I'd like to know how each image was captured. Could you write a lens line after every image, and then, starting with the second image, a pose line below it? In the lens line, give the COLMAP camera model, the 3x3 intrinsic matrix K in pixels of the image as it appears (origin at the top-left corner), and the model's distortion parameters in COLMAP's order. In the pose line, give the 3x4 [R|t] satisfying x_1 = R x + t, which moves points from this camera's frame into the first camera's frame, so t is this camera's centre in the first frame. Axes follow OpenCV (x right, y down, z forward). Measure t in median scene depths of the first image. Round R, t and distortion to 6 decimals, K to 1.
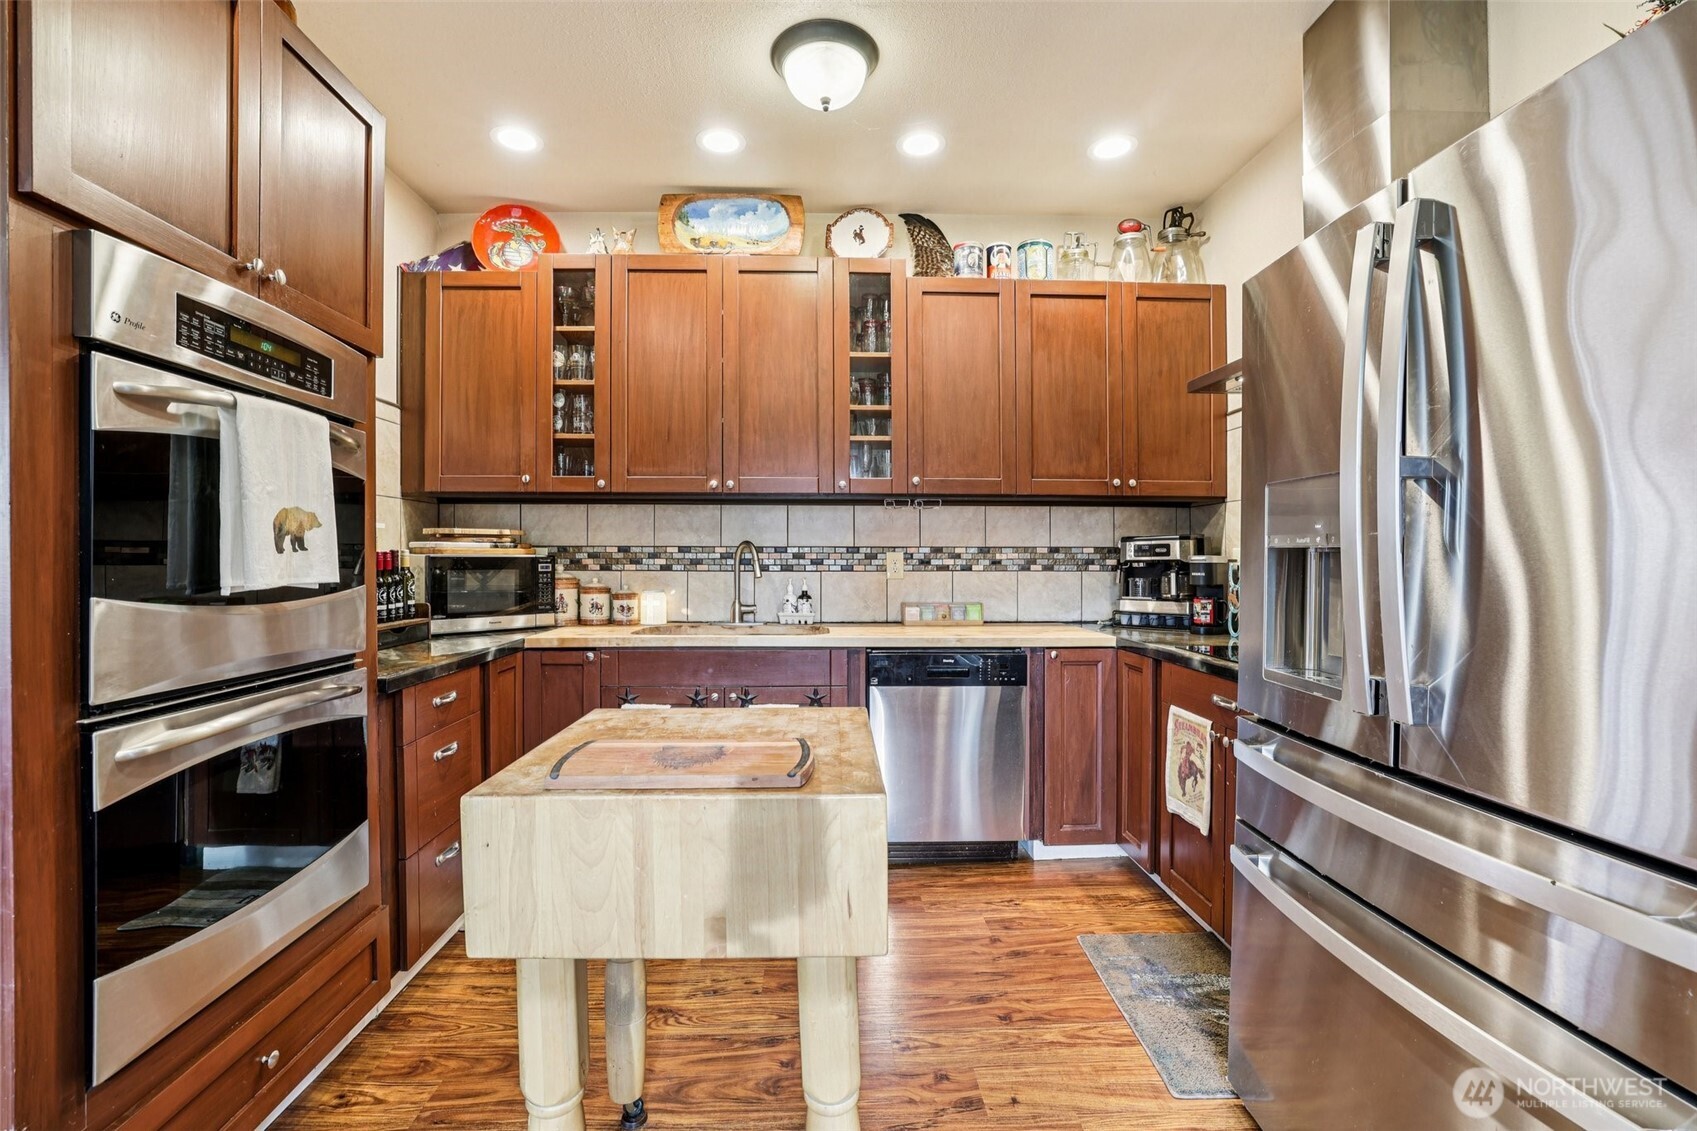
lens RADIAL K [[733.6, 0, 850.6], [0, 733.6, 559.4], [0, 0, 1]] dist [-0.049261, 0.019317]
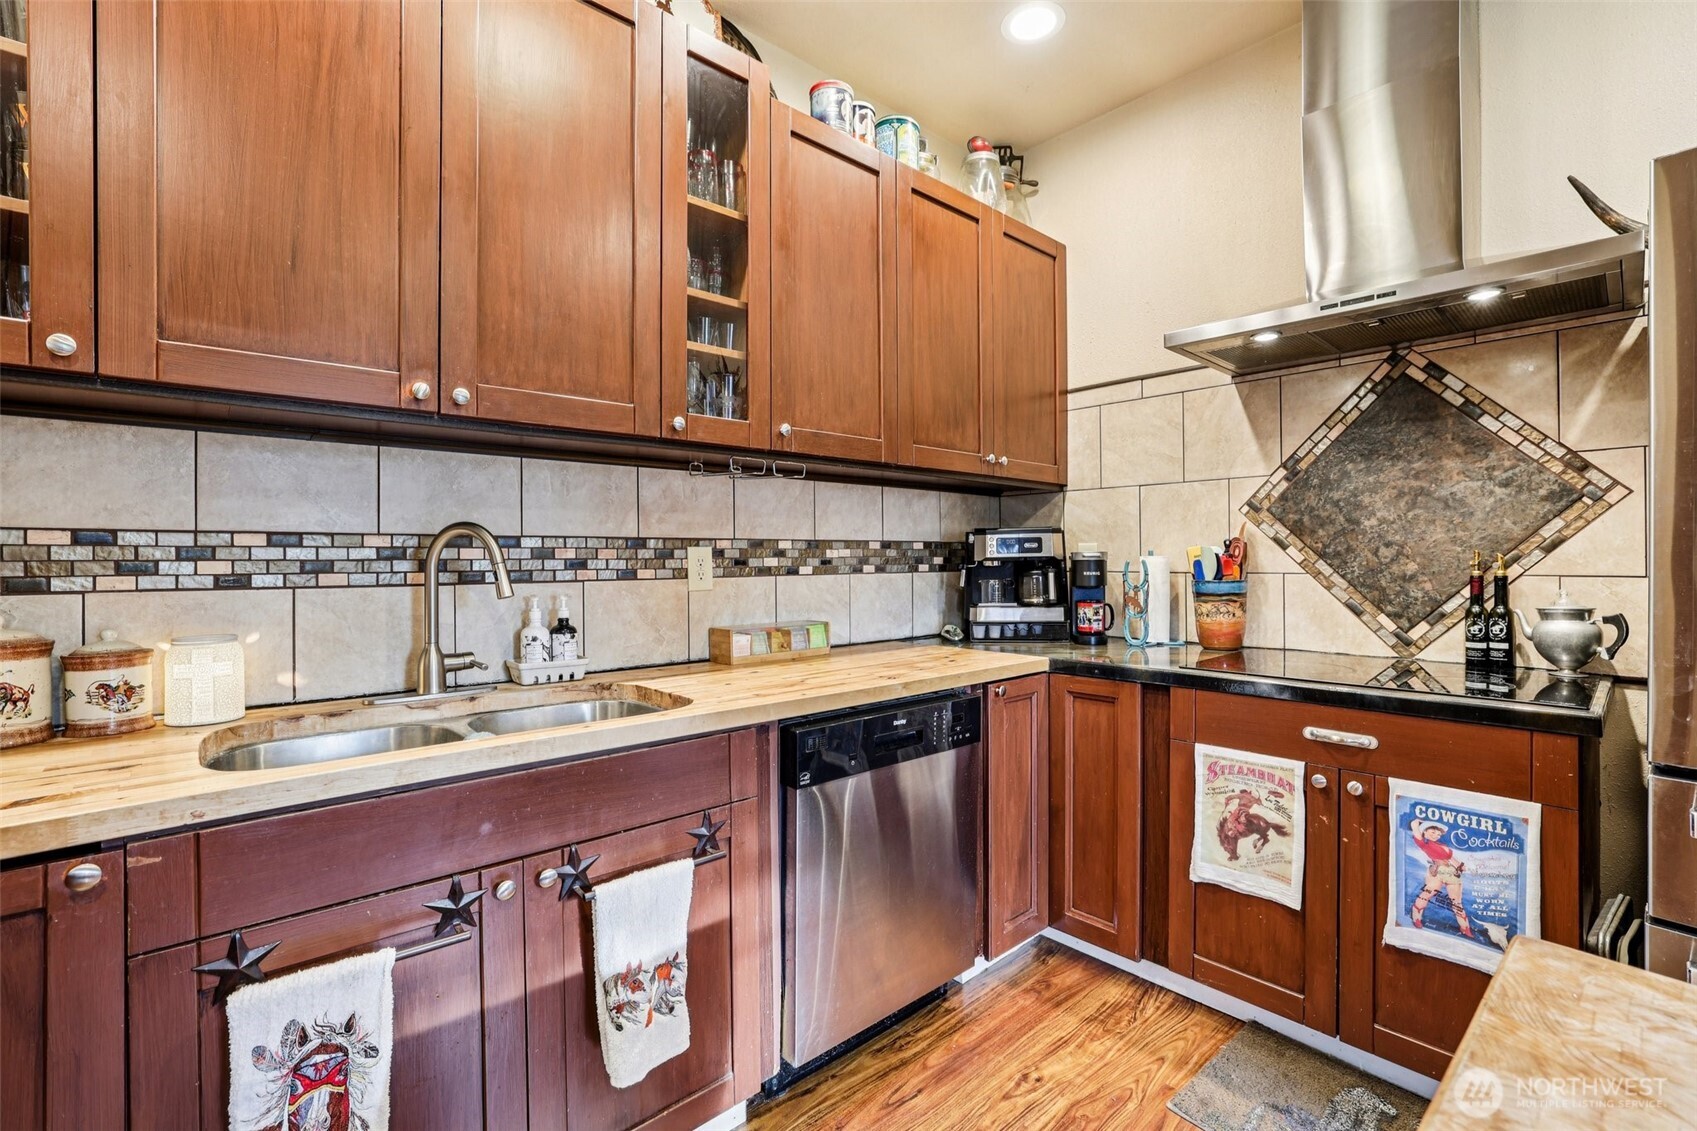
lens RADIAL K [[733.6, 0, 850.6], [0, 733.6, 559.4], [0, 0, 1]] dist [-0.049261, 0.019317]
pose [[0.779887, -0.007410, 0.625876, -0.232703], [0.008375, 0.999964, 0.001403, 0.000728], [-0.625864, 0.004148, 0.779921, 0.450463]]
